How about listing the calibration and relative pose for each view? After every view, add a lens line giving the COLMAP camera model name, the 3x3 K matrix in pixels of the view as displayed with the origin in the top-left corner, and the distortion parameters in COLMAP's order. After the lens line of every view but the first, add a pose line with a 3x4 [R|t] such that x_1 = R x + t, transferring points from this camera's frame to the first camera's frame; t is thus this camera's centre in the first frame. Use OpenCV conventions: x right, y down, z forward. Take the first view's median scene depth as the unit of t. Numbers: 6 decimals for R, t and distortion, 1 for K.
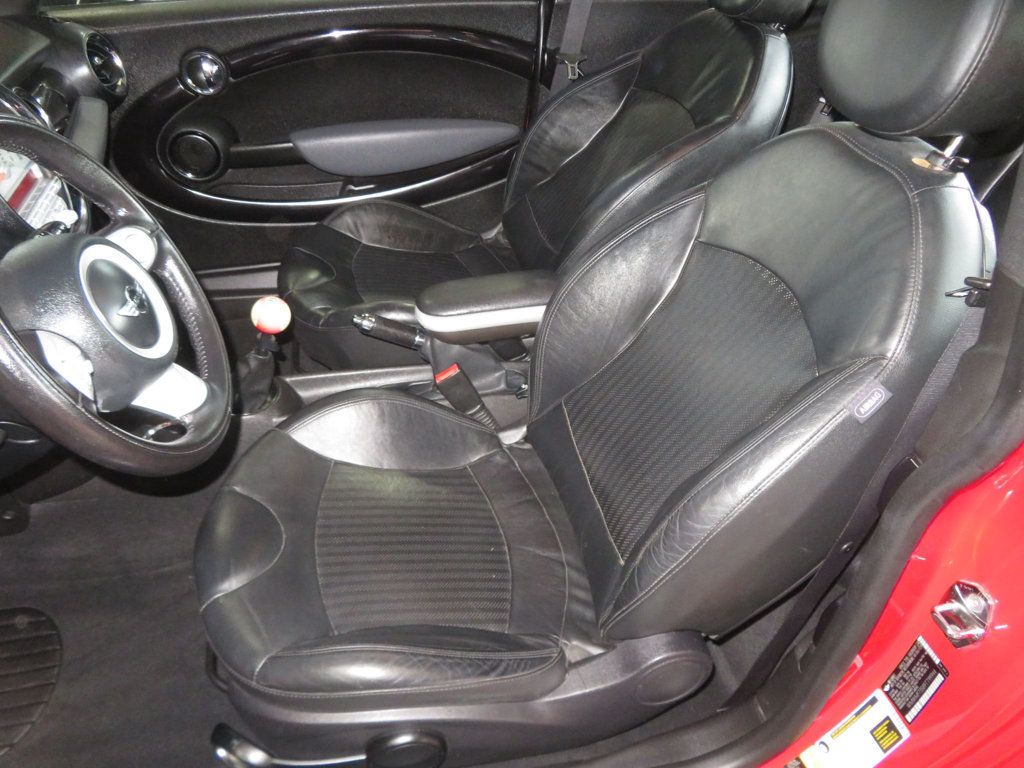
lens RADIAL K [[733.3, 0, 511.0], [0, 733.3, 398.9], [0, 0, 1]] dist [-0.012878, 0.014523]
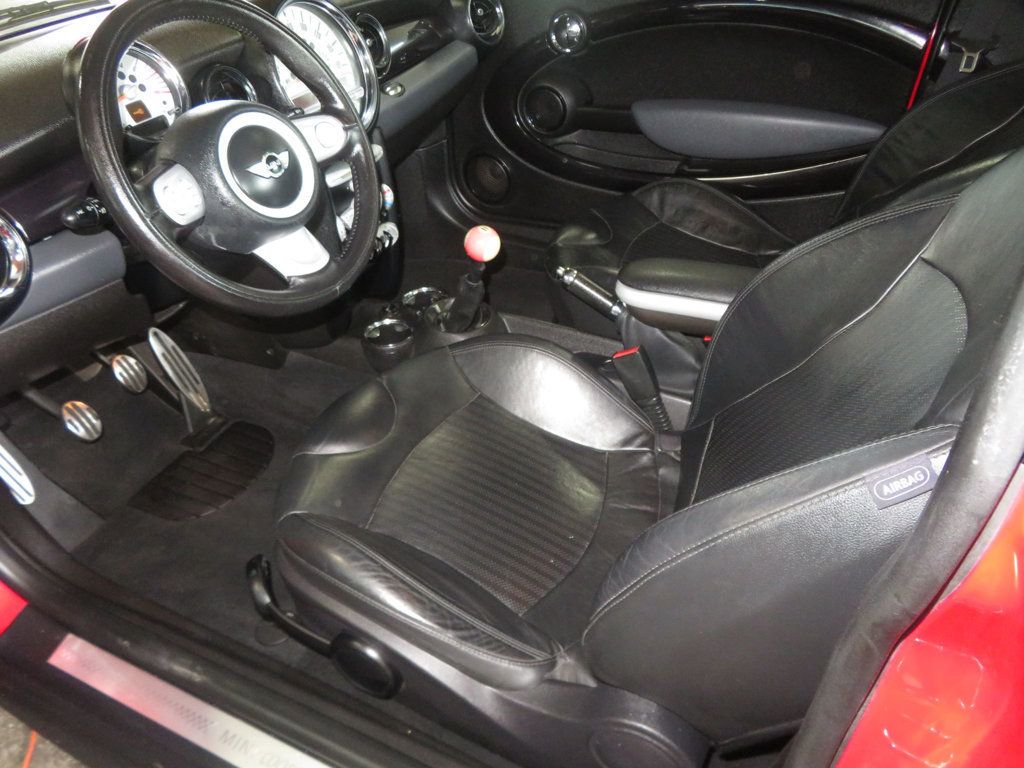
lens RADIAL K [[733.3, 0, 491.6], [0, 733.3, 392.6], [0, 0, 1]] dist [-0.012878, 0.014523]
pose [[0.783506, 0.324170, -0.530124, 0.276837], [-0.337592, 0.938314, 0.074827, 0.002101], [0.521679, 0.120338, 0.844612, 0.137172]]
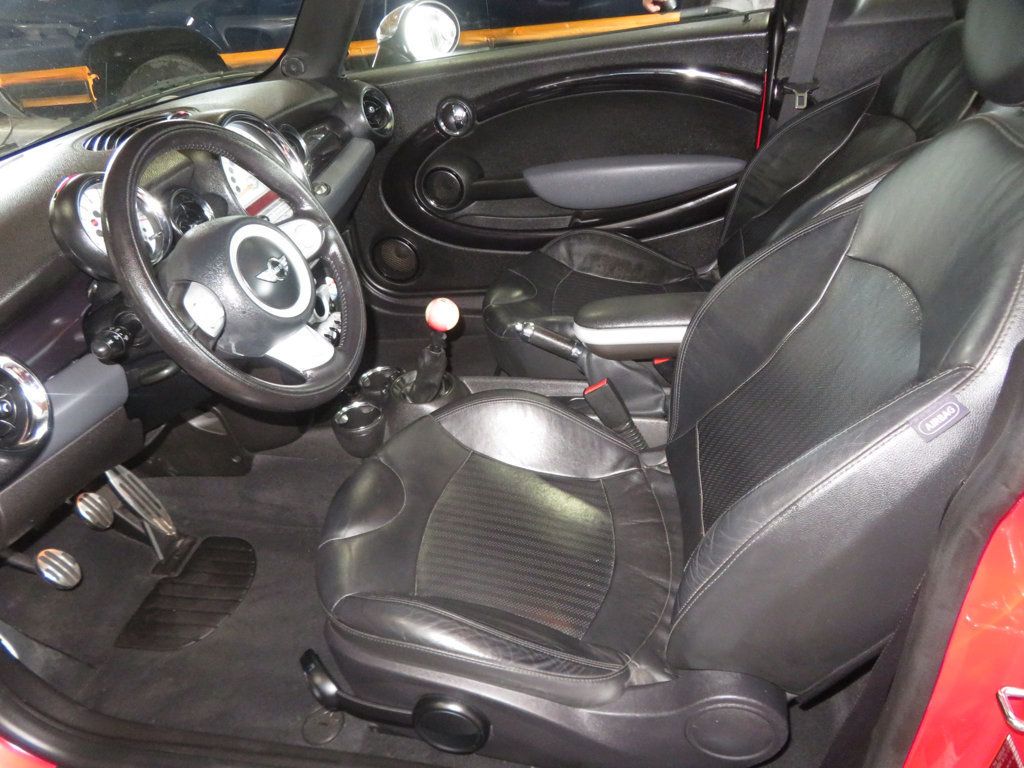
lens RADIAL K [[733.3, 0, 500.4], [0, 733.3, 396.3], [0, 0, 1]] dist [-0.012878, 0.014523]
pose [[0.909414, 0.111193, -0.400752, 0.194545], [-0.144630, 0.988007, -0.054070, 0.051383], [0.389934, 0.107133, 0.914590, 0.023893]]
